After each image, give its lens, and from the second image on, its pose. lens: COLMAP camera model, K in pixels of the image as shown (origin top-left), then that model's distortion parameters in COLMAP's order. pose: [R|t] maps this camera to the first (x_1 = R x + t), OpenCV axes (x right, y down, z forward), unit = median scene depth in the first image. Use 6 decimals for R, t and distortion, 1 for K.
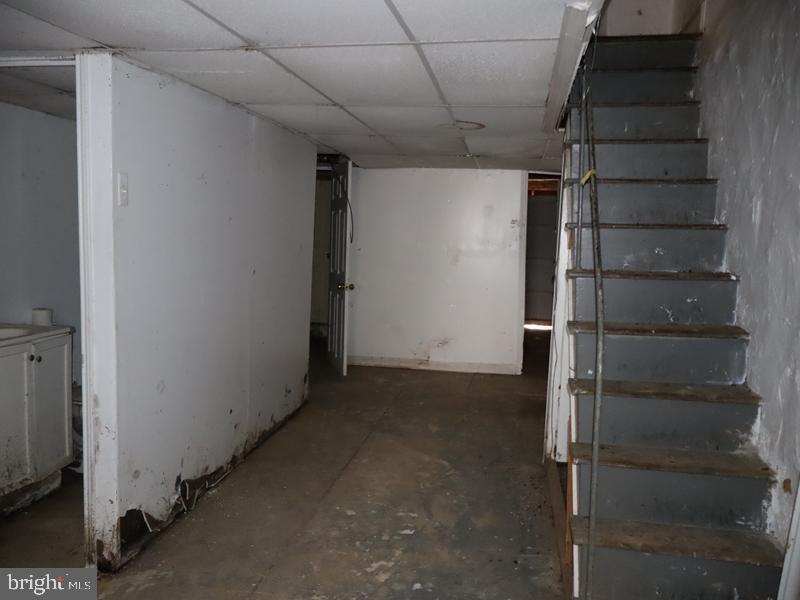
lens RADIAL K [[674.4, 0, 398.4], [0, 674.4, 301.1], [0, 0, 1]] dist [0.004715, 0.005889]
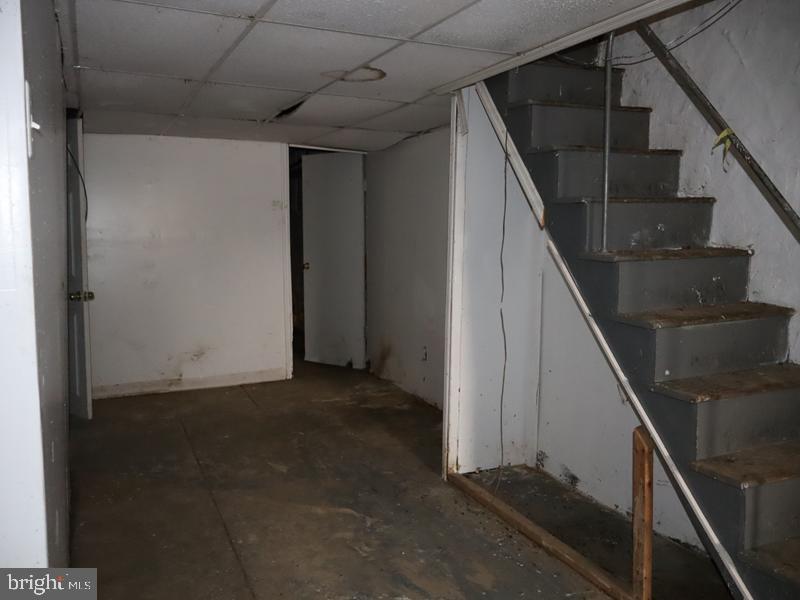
lens RADIAL K [[674.4, 0, 399.8], [0, 674.4, 294.6], [0, 0, 1]] dist [0.004715, 0.005889]
pose [[0.824181, -0.088450, 0.559376, -0.295109], [0.081424, 0.995973, 0.037516, -0.032973], [-0.560442, 0.014627, 0.828065, 0.317484]]
